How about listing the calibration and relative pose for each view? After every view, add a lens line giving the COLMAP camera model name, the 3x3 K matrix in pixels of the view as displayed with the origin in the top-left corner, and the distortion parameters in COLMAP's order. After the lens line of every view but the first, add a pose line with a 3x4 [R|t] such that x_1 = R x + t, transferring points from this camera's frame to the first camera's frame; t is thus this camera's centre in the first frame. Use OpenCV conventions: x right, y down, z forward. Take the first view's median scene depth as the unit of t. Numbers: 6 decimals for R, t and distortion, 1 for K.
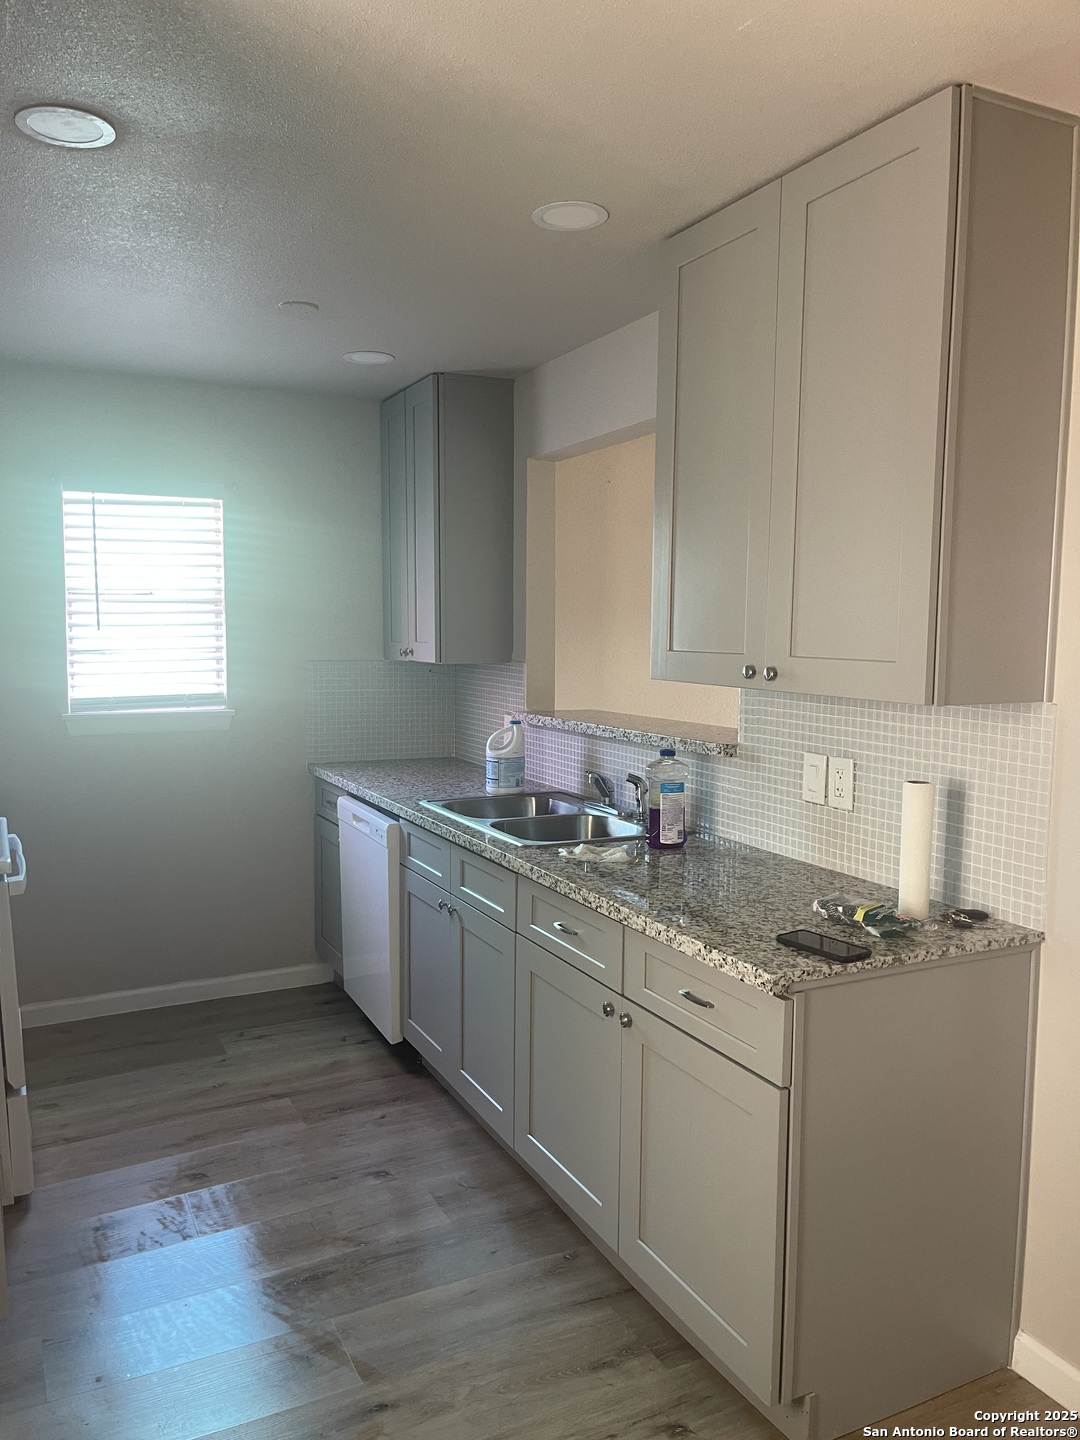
lens RADIAL K [[1087.6, 0, 530.8], [0, 1087.6, 725.8], [0, 0, 1]] dist [0.077765, -0.112866]
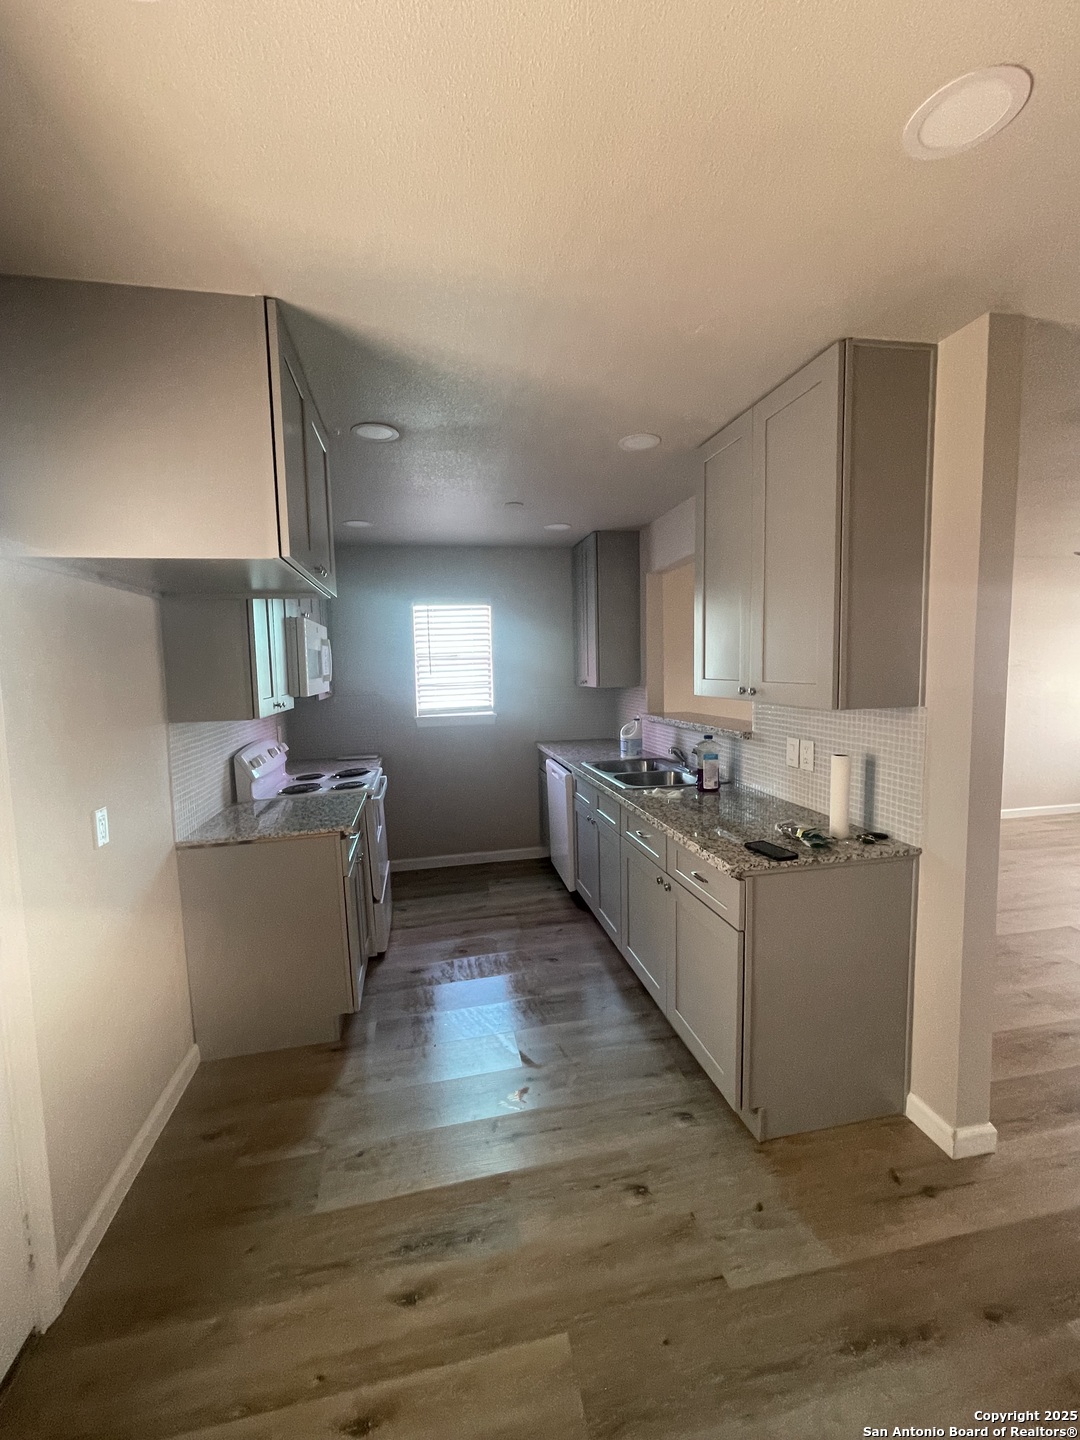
lens RADIAL K [[594.6, 0, 540.0], [0, 594.6, 720.0], [0, 0, 1]] dist [-0.003818, 0.000346]
pose [[0.966826, -0.005662, -0.255373, 0.106380], [0.005566, 0.999984, -0.001097, -0.002911], [0.255375, -0.000361, 0.966842, 0.006535]]
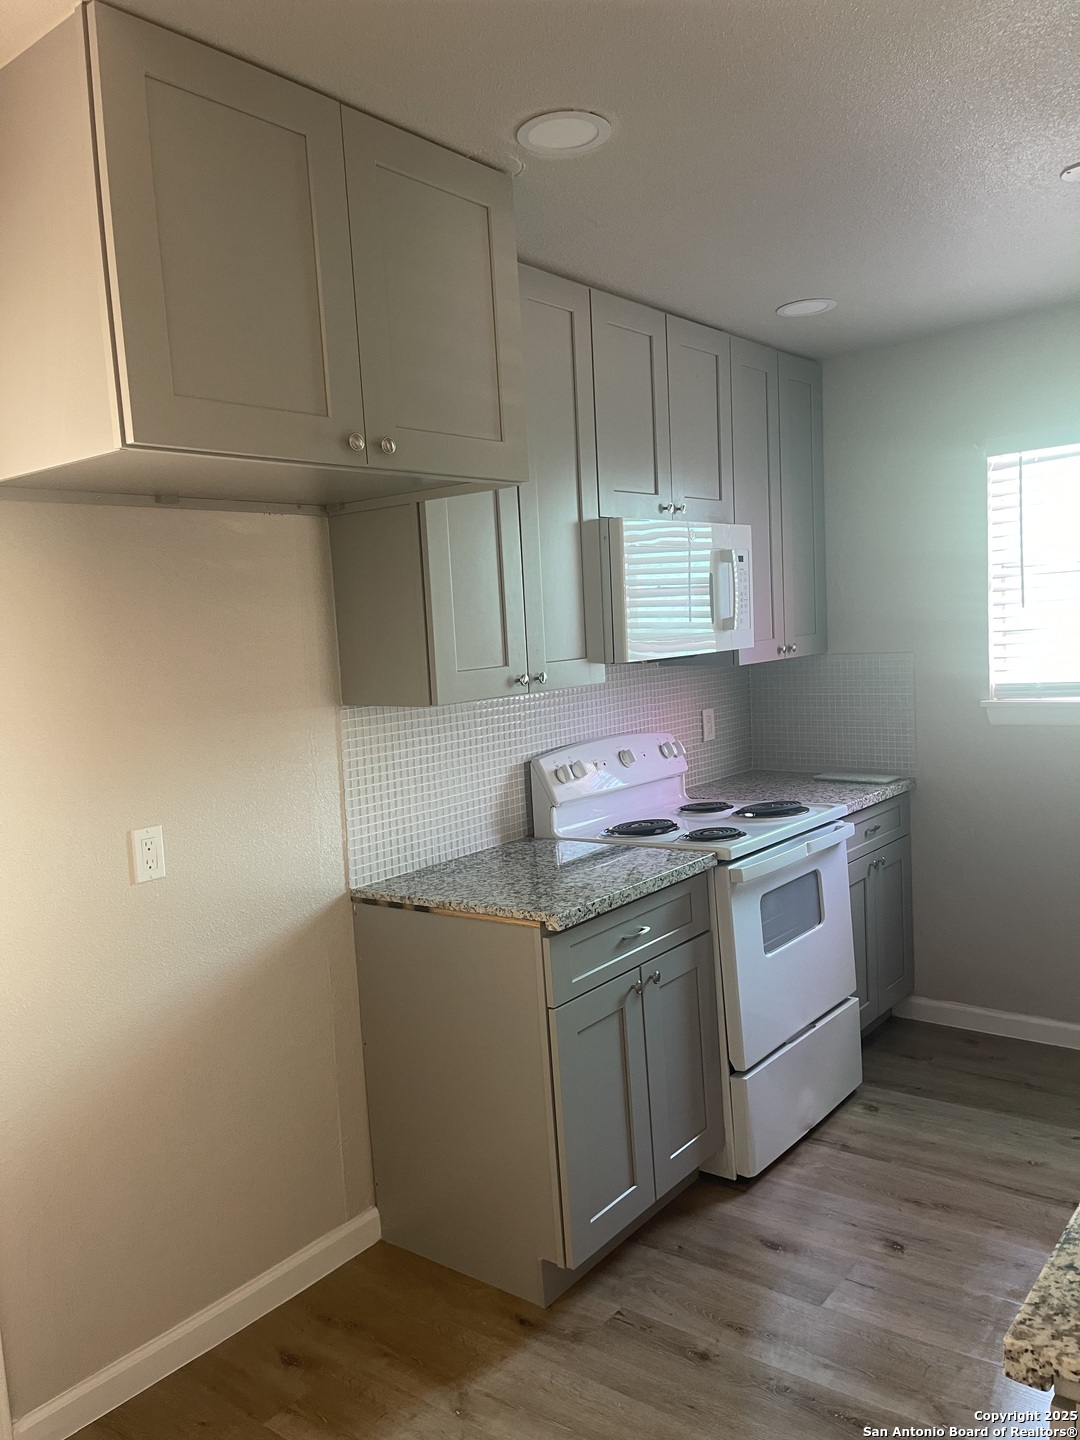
lens RADIAL K [[1092.7, 0, 540.0], [0, 1092.7, 720.0], [0, 0, 1]] dist [0.037837, -0.000592]
pose [[0.428527, 0.053840, -0.901923, 0.346947], [-0.028402, 0.998532, 0.046113, -0.037466], [0.903082, 0.005856, 0.429427, 0.377069]]
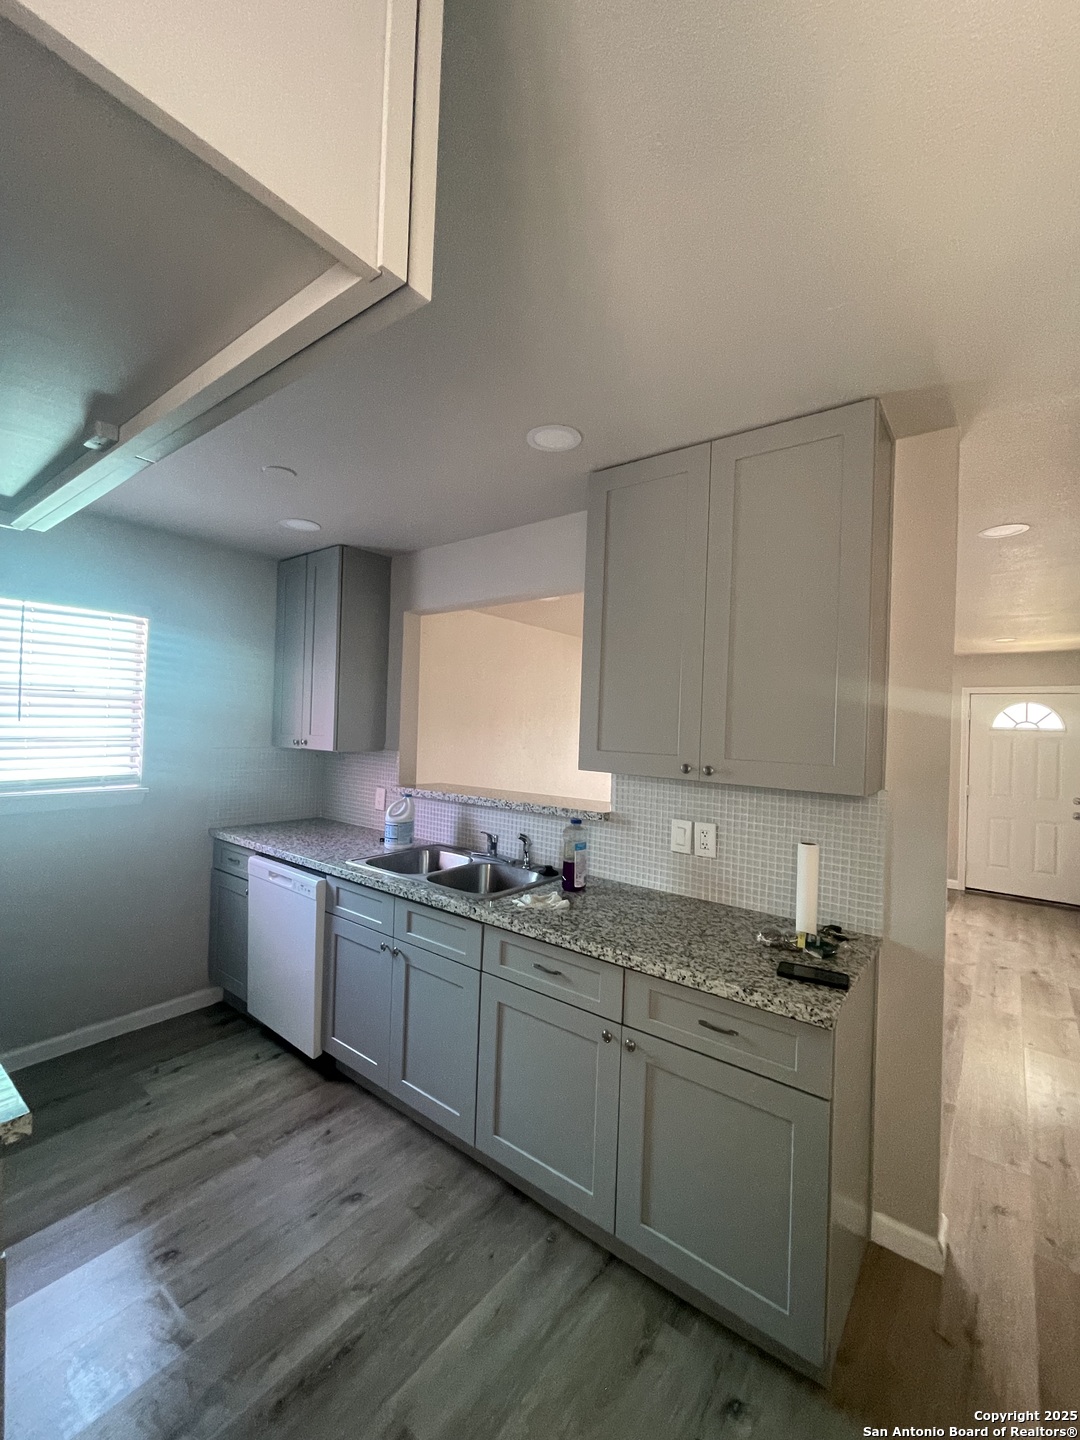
lens RADIAL K [[594.6, 0, 540.0], [0, 594.6, 720.0], [0, 0, 1]] dist [-0.003818, 0.000346]
pose [[0.899561, 0.028012, 0.435897, -0.251021], [0.013250, 0.995732, -0.091332, -0.035471], [-0.436595, 0.087934, 0.895350, 0.313273]]
